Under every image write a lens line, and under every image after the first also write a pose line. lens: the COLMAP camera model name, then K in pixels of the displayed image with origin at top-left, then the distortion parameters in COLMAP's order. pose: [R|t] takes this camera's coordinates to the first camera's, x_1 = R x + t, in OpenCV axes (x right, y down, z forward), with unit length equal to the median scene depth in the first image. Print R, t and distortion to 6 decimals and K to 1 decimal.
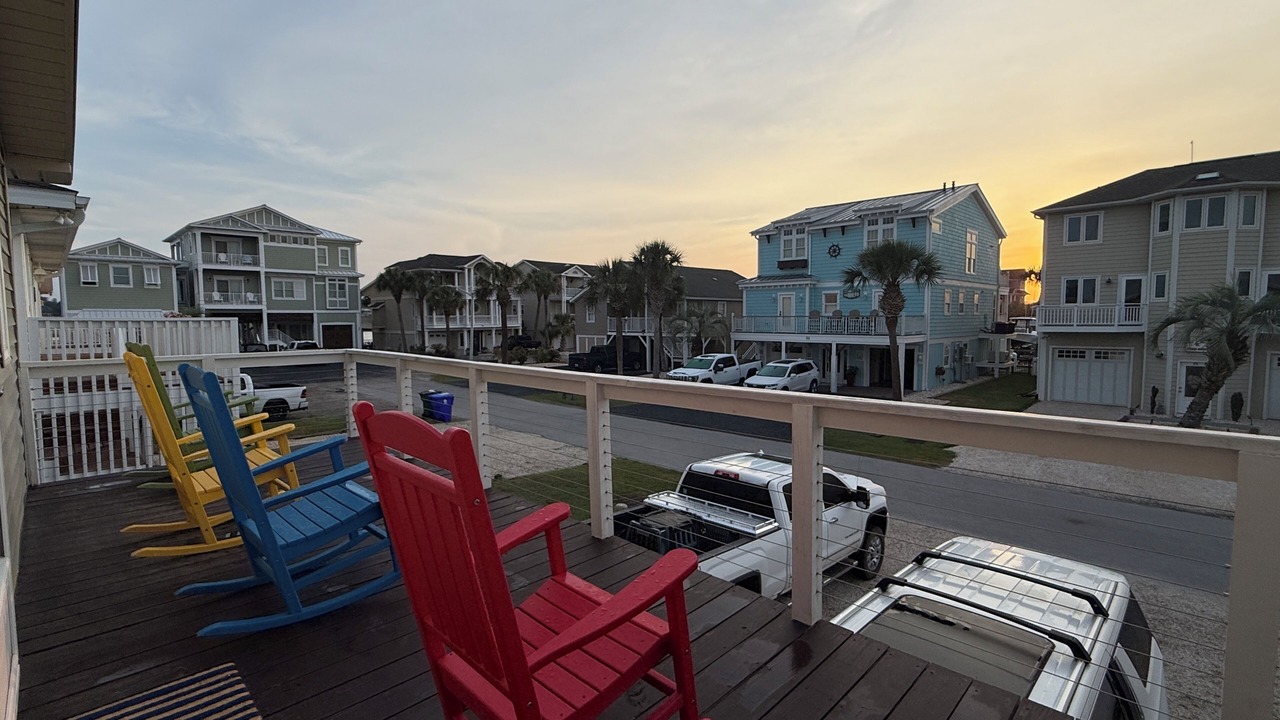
lens RADIAL K [[593.0, 0, 640.0], [0, 593.0, 360.0], [0, 0, 1]] dist [-0.001549, -0.000354]
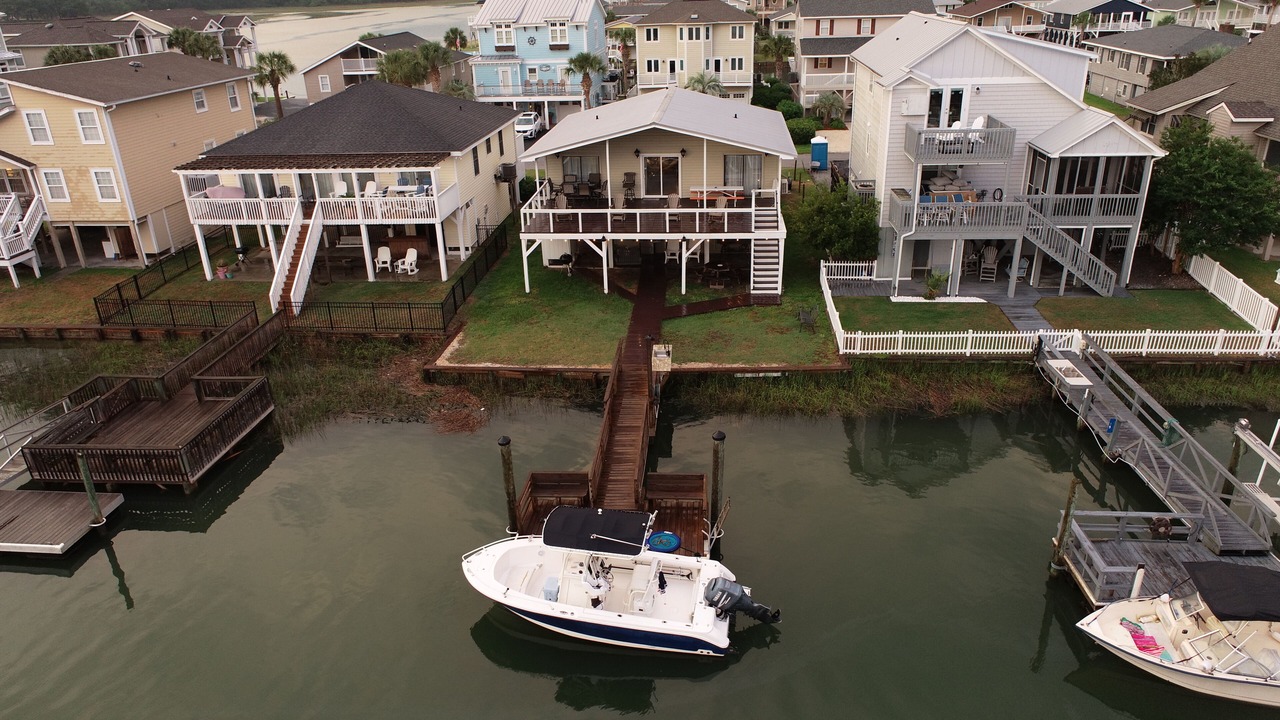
lens RADIAL K [[870.7, 0, 640.0], [0, 870.7, 360.0], [0, 0, 1]] dist [-0.001746, -0.000456]
pose [[0.780471, -0.270789, 0.563506, -1.146082], [0.074007, 0.935011, 0.346812, -0.187823], [-0.620797, -0.228973, 0.749789, -1.329226]]
